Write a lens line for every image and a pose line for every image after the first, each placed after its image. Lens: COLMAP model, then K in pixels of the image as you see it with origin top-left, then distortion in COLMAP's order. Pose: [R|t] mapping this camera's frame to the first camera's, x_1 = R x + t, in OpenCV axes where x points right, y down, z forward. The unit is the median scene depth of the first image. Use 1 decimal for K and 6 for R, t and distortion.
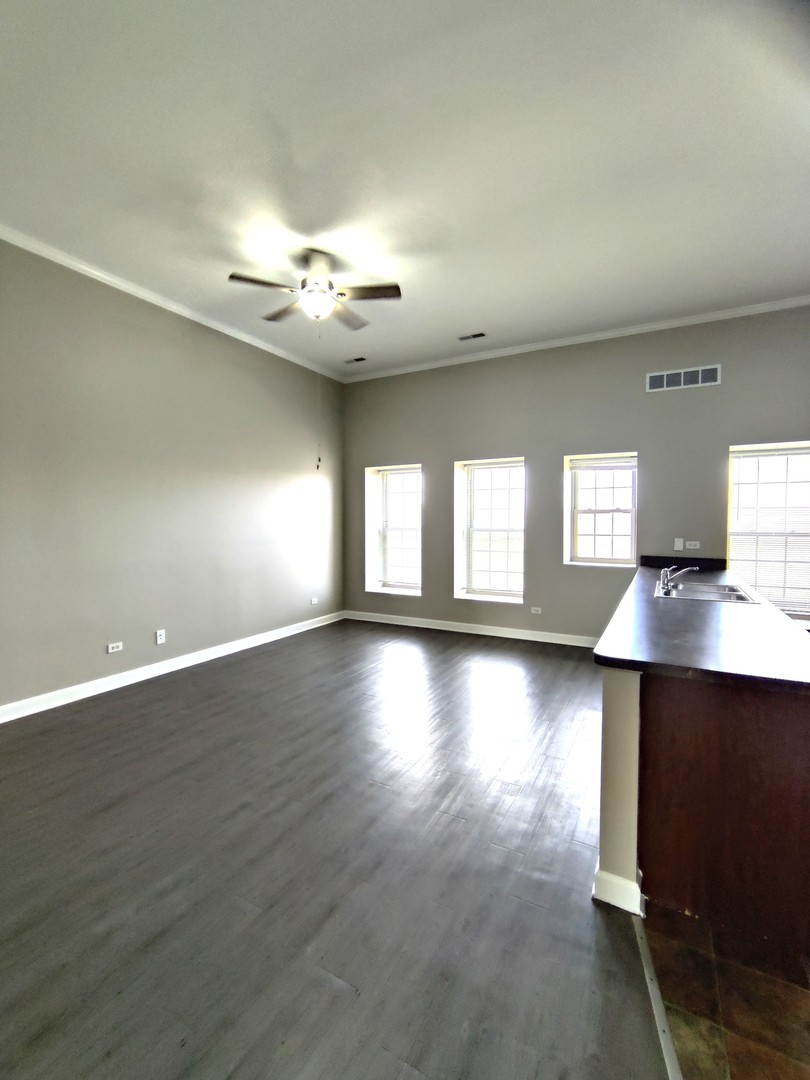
lens RADIAL K [[476.6, 0, 404.7], [0, 476.6, 543.2], [0, 0, 1]] dist [-0.000127, 0.000269]
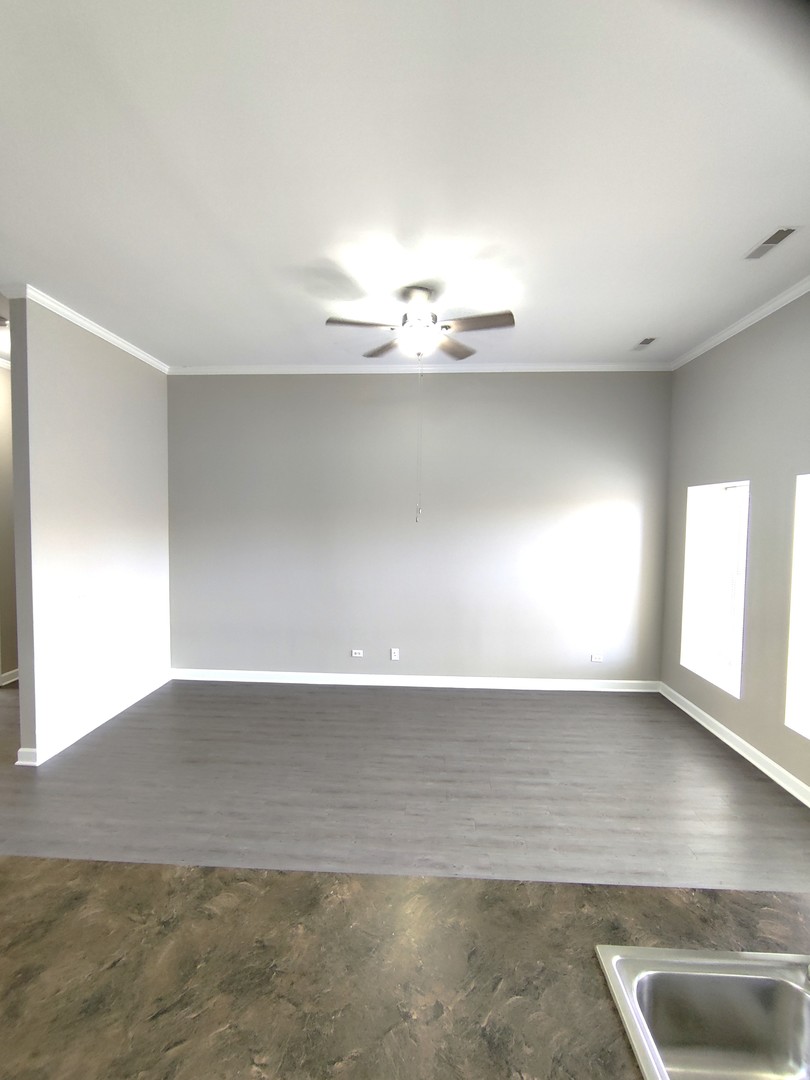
lens RADIAL K [[476.6, 0, 410.5], [0, 476.6, 537.5], [0, 0, 1]] dist [-0.000127, 0.000269]
pose [[0.434435, 0.051802, -0.899212, 0.452201], [-0.050603, 0.998172, 0.033055, -0.108965], [0.899280, 0.031143, 0.436262, 0.422563]]
